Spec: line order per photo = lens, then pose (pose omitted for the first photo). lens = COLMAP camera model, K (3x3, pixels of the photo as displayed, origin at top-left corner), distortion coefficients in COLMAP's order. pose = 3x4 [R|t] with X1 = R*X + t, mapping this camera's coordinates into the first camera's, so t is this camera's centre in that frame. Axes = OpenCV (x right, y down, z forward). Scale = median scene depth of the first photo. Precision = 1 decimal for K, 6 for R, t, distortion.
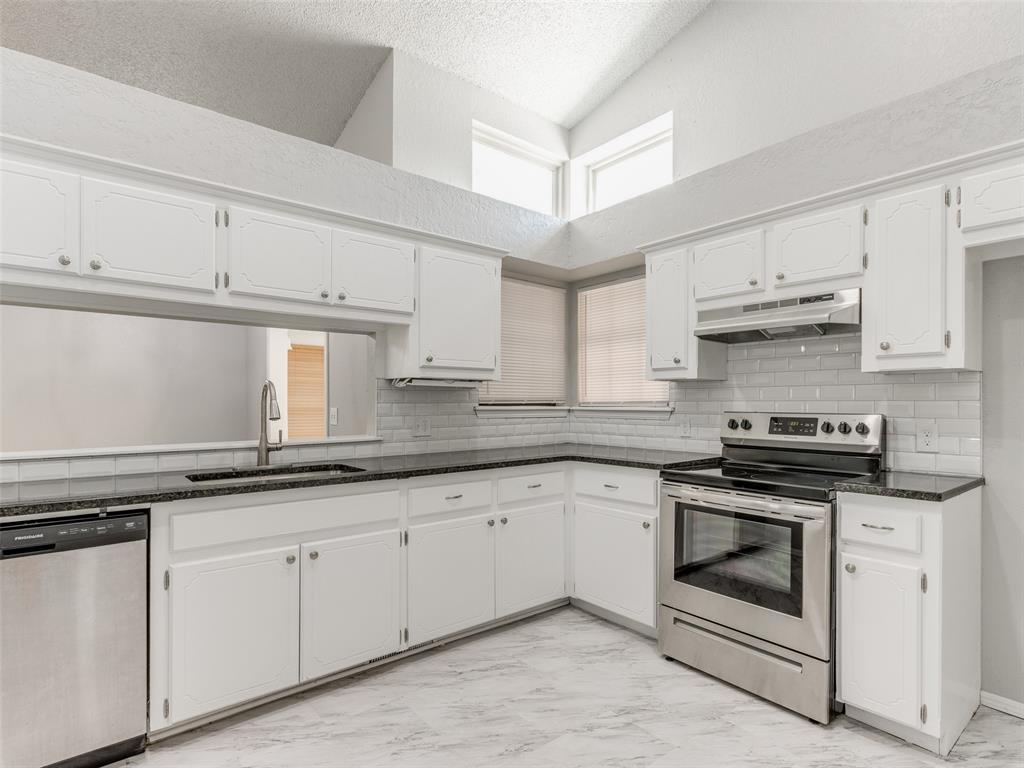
lens RADIAL K [[520.0, 0, 513.5], [0, 520.0, 402.6], [0, 0, 1]] dist [0.002646, 0.000831]
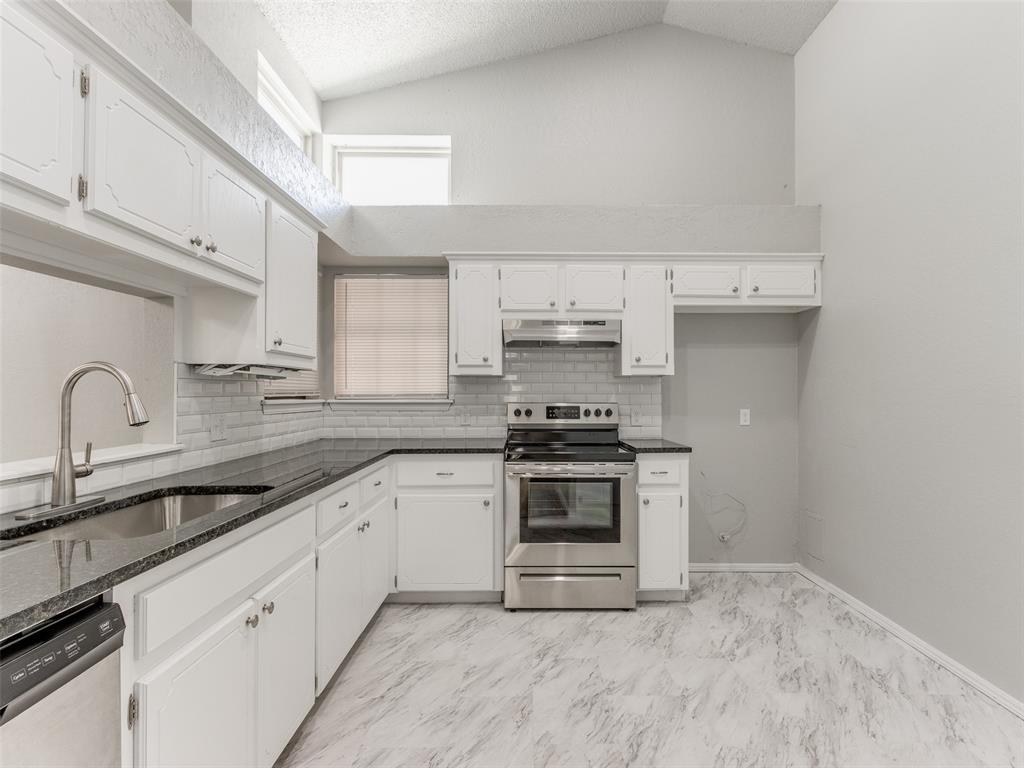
lens RADIAL K [[520.7, 0, 514.8], [0, 520.7, 389.7], [0, 0, 1]] dist [-0.000023, -0.000965]
pose [[0.641451, 0.005763, 0.767142, -0.581967], [0.000283, 0.999970, -0.007749, -0.003730], [-0.767164, 0.005187, 0.641430, 0.218425]]
